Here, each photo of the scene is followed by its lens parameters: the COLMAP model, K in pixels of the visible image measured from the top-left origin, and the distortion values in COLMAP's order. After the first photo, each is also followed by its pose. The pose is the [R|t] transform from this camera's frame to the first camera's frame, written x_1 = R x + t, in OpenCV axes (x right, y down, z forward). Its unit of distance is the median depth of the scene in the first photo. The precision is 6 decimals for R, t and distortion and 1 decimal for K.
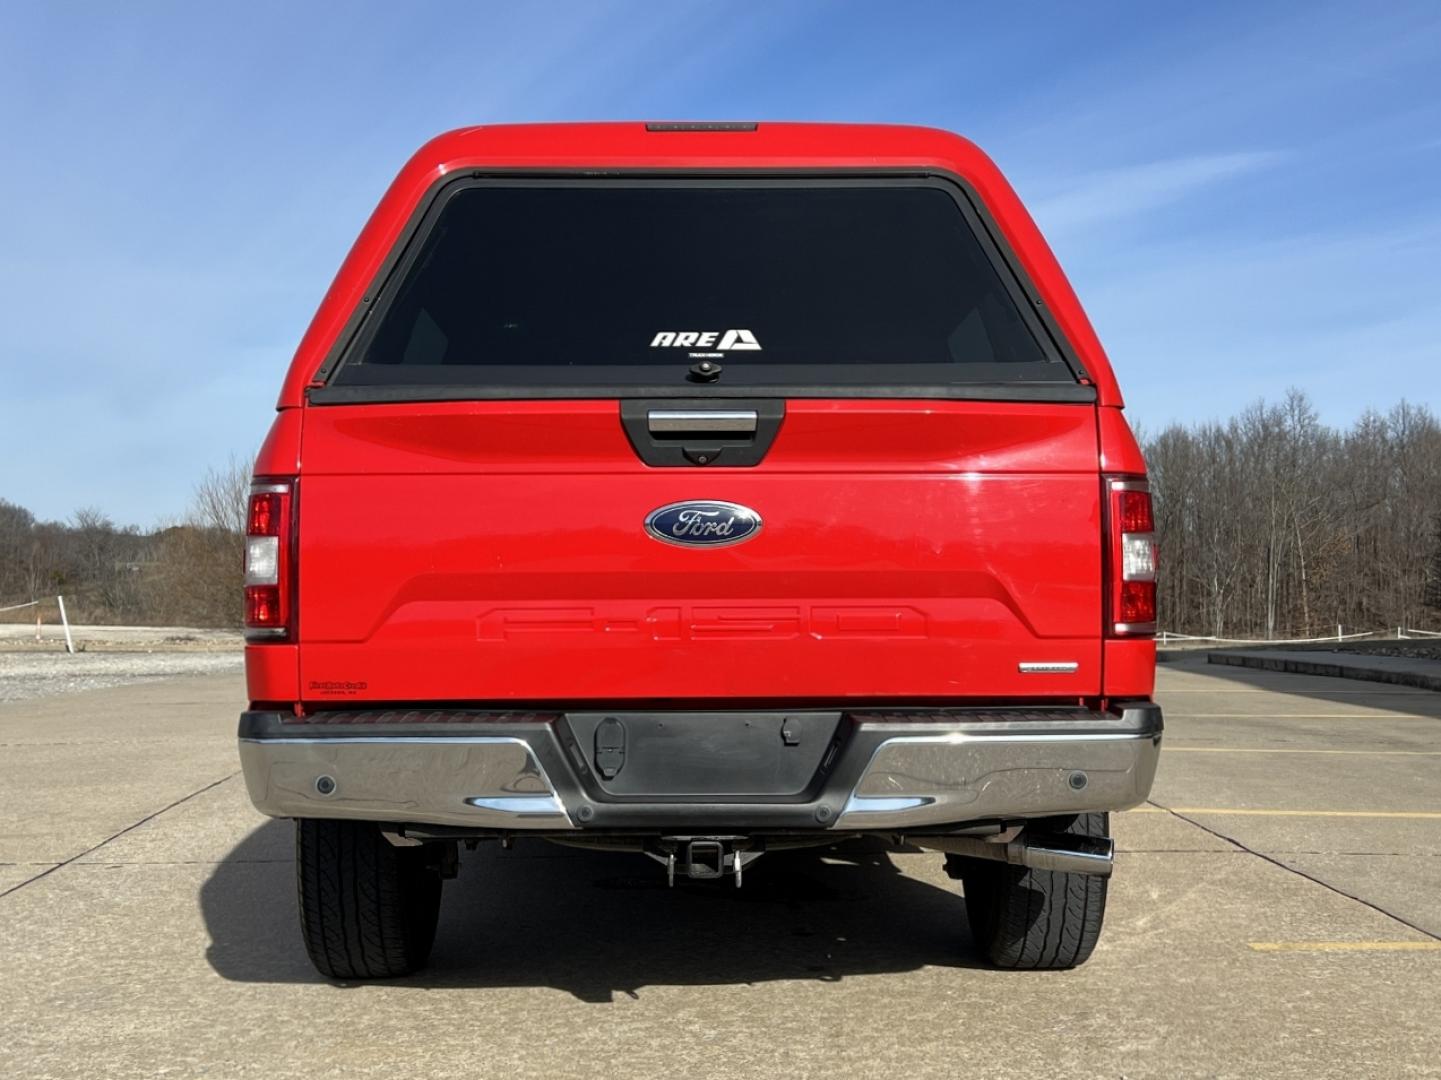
lens RADIAL K [[1799.4, 0, 726.3], [0, 1799.4, 541.5], [0, 0, 1]] dist [0.161122, 0.000000]
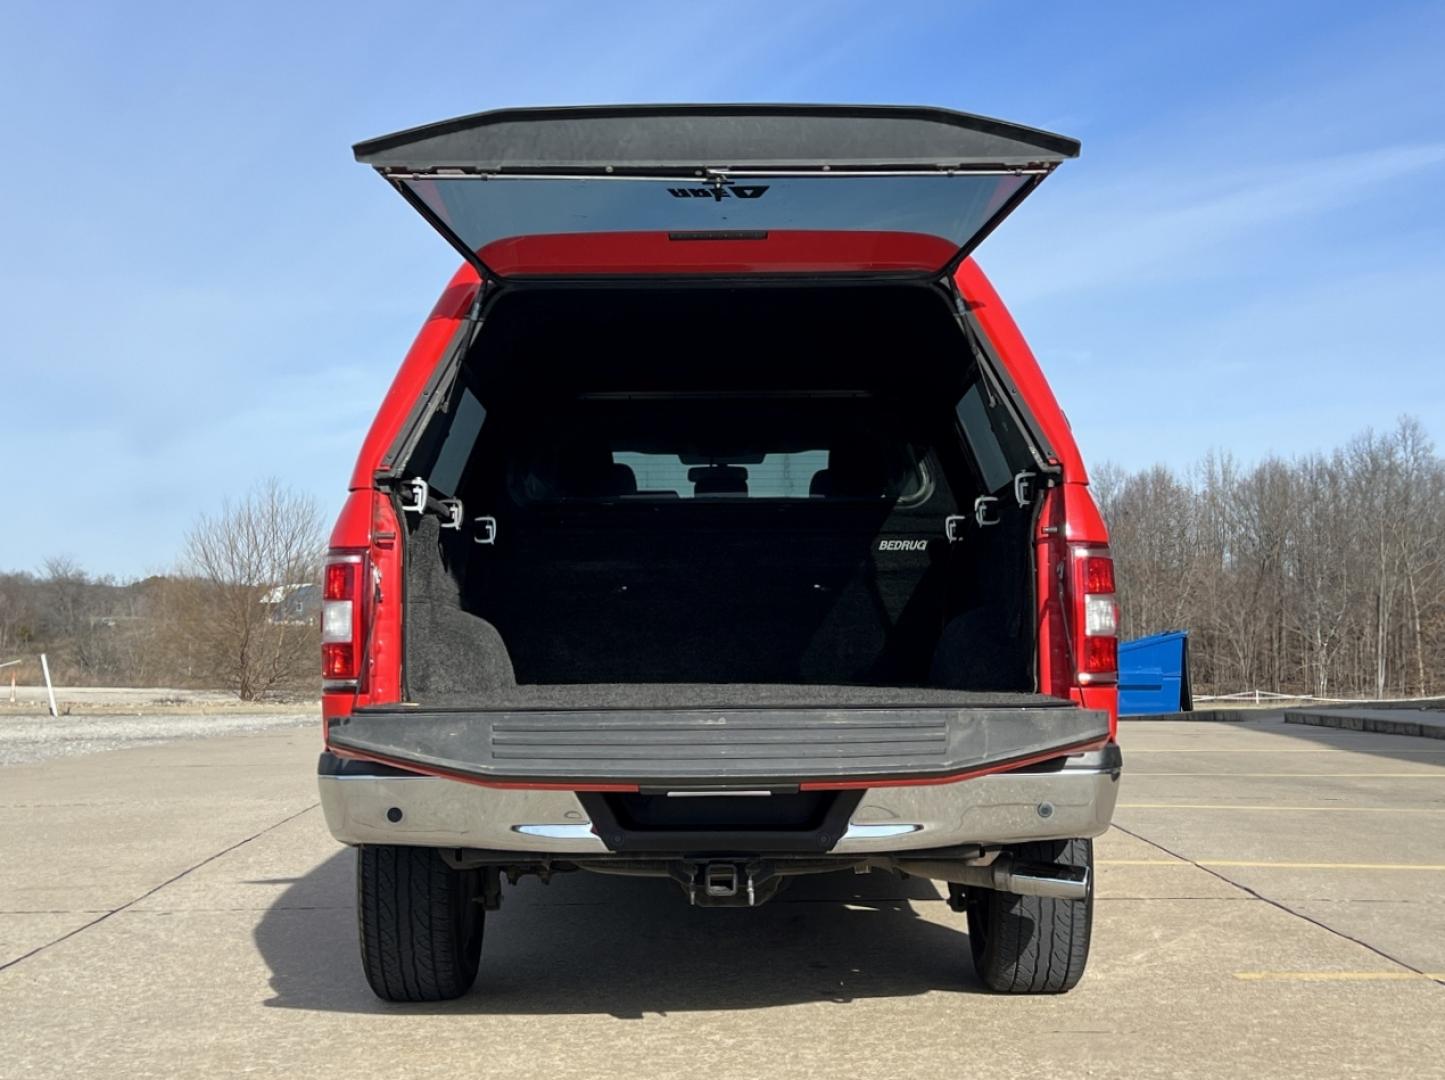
lens RADIAL K [[2005.8, 0, 727.9], [0, 2005.8, 567.6], [0, 0, 1]] dist [0.246550, 0.000000]
pose [[0.999791, -0.004542, -0.019953, 0.017139], [0.004319, 0.999928, -0.011209, -0.007663], [0.020002, 0.011120, 0.999738, -0.261511]]
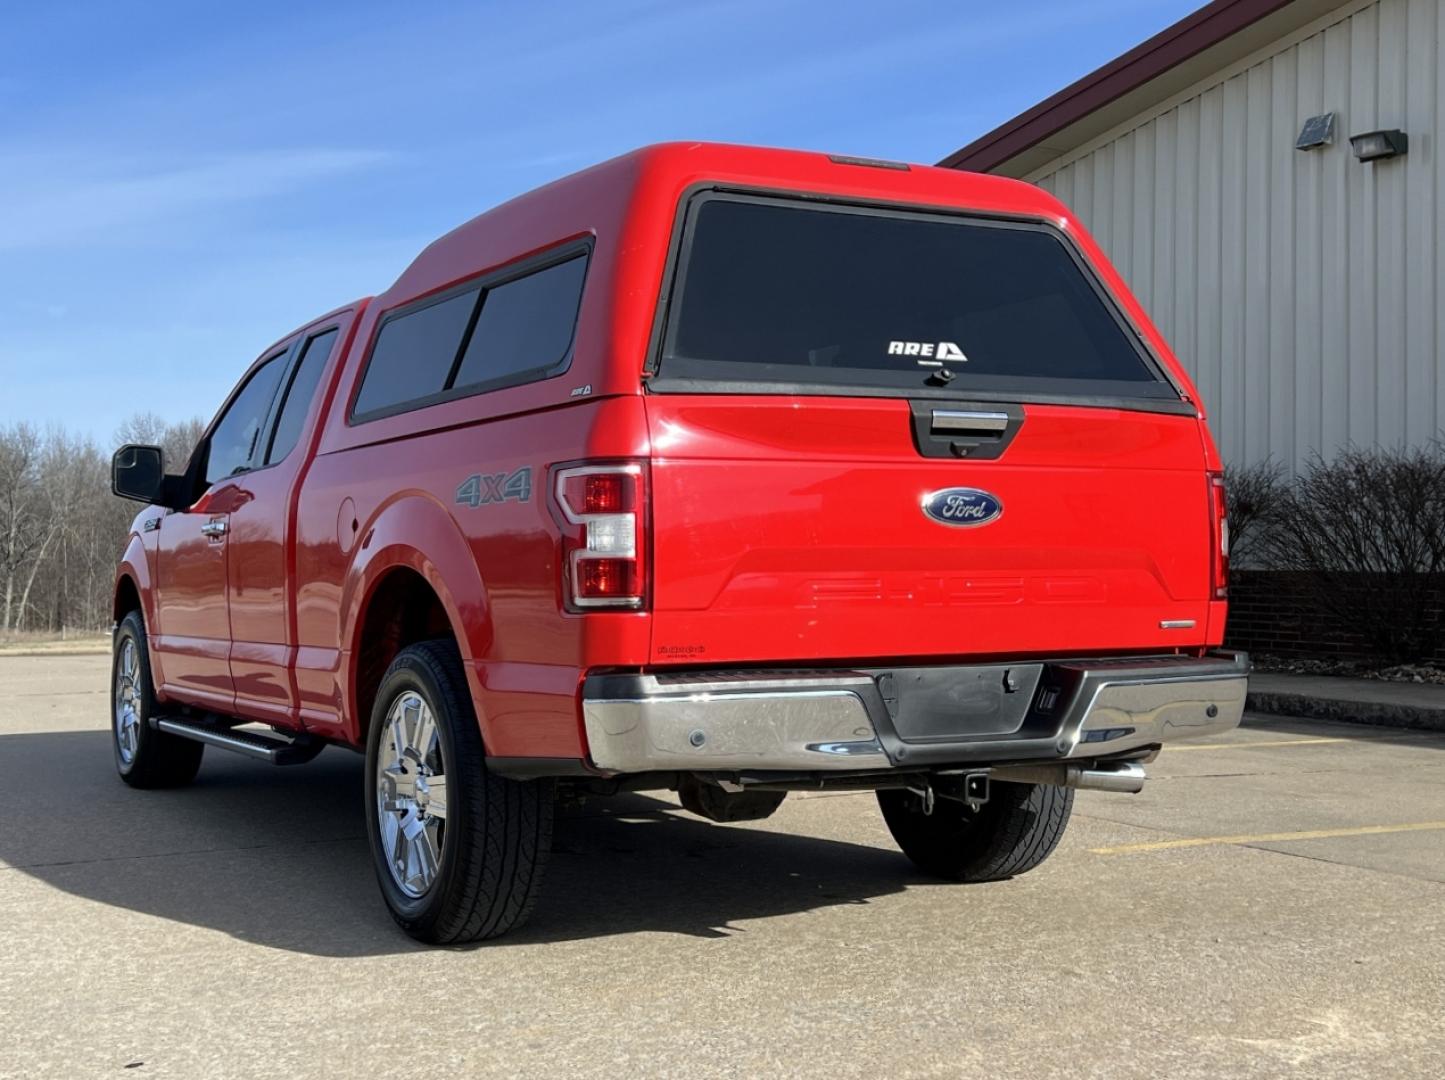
lens RADIAL K [[1804.4, 0, 733.0], [0, 1804.4, 537.2], [0, 0, 1]] dist [0.161122, 0.000000]
pose [[0.882537, 0.005840, 0.470206, -0.647340], [-0.006559, 0.999978, -0.000109, 0.010364], [-0.470197, -0.002988, 0.882556, 0.019058]]
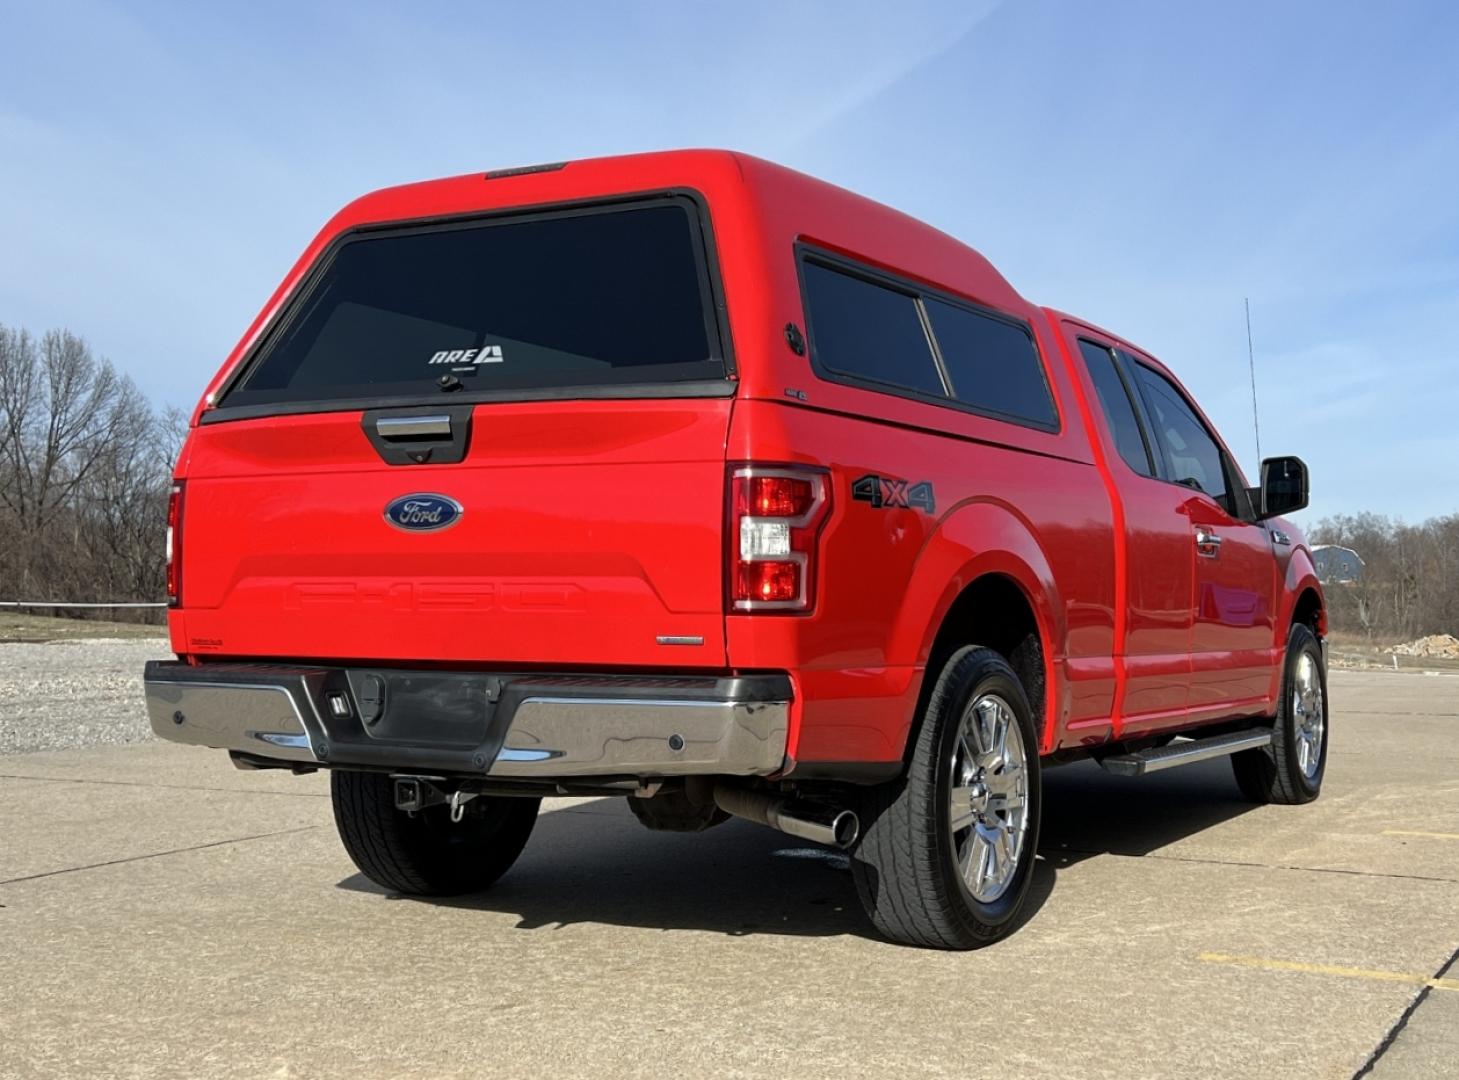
lens RADIAL K [[1865.1, 0, 736.3], [0, 1865.1, 541.1], [0, 0, 1]] dist [0.112019, 0.000000]
pose [[0.857249, -0.004960, -0.514878, 0.732235], [0.001484, 0.999973, -0.007163, 0.016669], [0.514900, 0.005376, 0.857234, 0.047021]]
